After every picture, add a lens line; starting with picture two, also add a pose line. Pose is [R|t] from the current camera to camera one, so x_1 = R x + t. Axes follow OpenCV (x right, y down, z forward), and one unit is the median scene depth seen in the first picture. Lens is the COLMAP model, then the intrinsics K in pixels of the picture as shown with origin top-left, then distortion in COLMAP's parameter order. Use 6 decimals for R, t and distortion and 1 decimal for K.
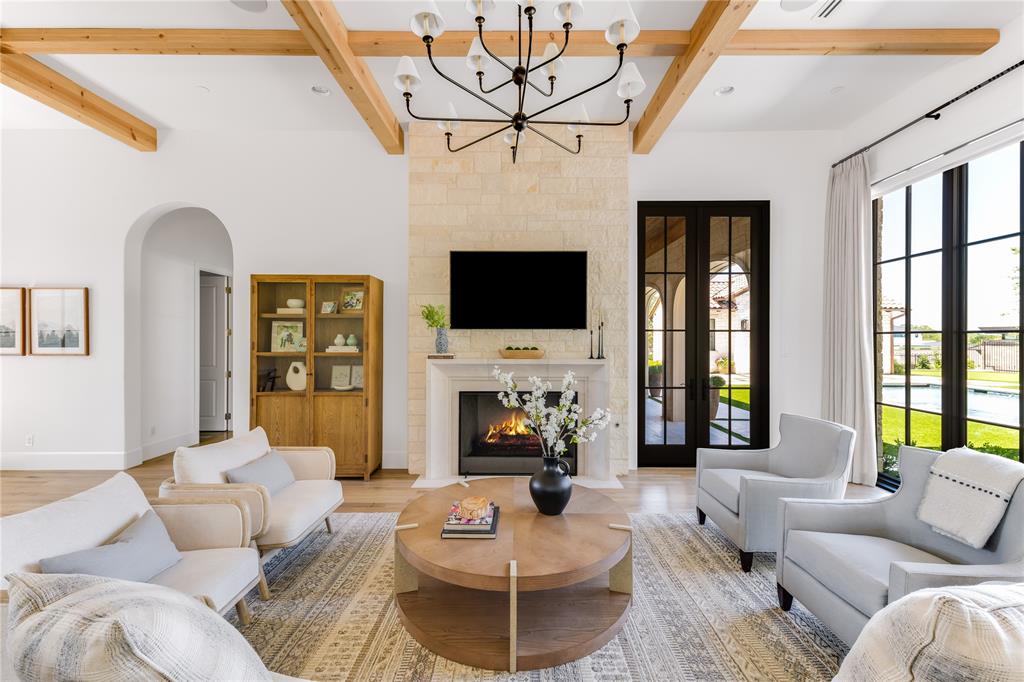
lens RADIAL K [[431.2, 0, 516.3], [0, 431.2, 341.4], [0, 0, 1]] dist [0.003607, -0.000991]
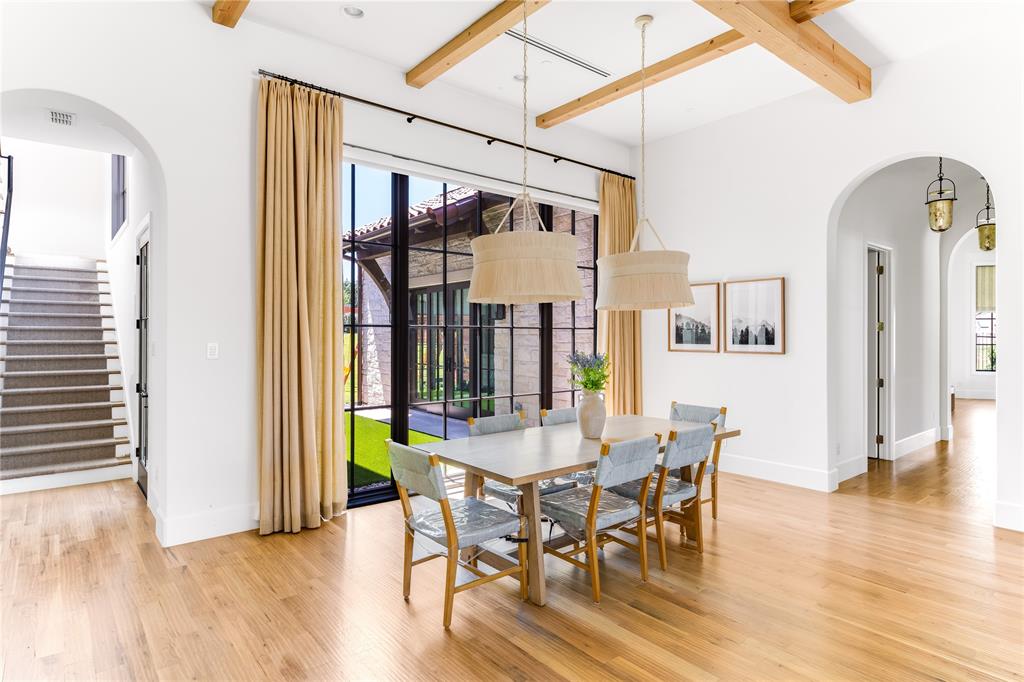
lens RADIAL K [[553.1, 0, 508.8], [0, 553.1, 336.6], [0, 0, 1]] dist [0.001637, 0.000375]
pose [[0.618672, 0.001035, -0.785649, -0.457621], [-0.005986, 0.999976, -0.003396, 0.004302], [0.785627, 0.006804, 0.618663, -0.141086]]
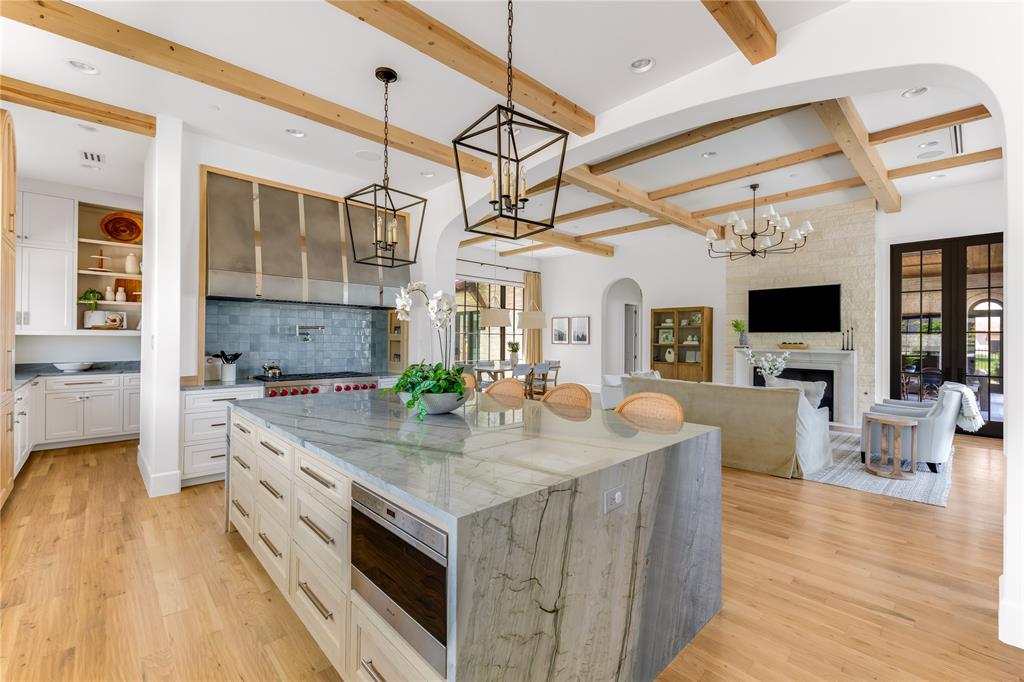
lens RADIAL K [[431.2, 0, 517.0], [0, 431.2, 339.8], [0, 0, 1]] dist [0.003607, -0.000991]
pose [[0.691444, 0.006133, -0.722404, 0.492690], [-0.011139, 0.999936, -0.002173, 0.017319], [0.722344, 0.009549, 0.691468, -0.988468]]
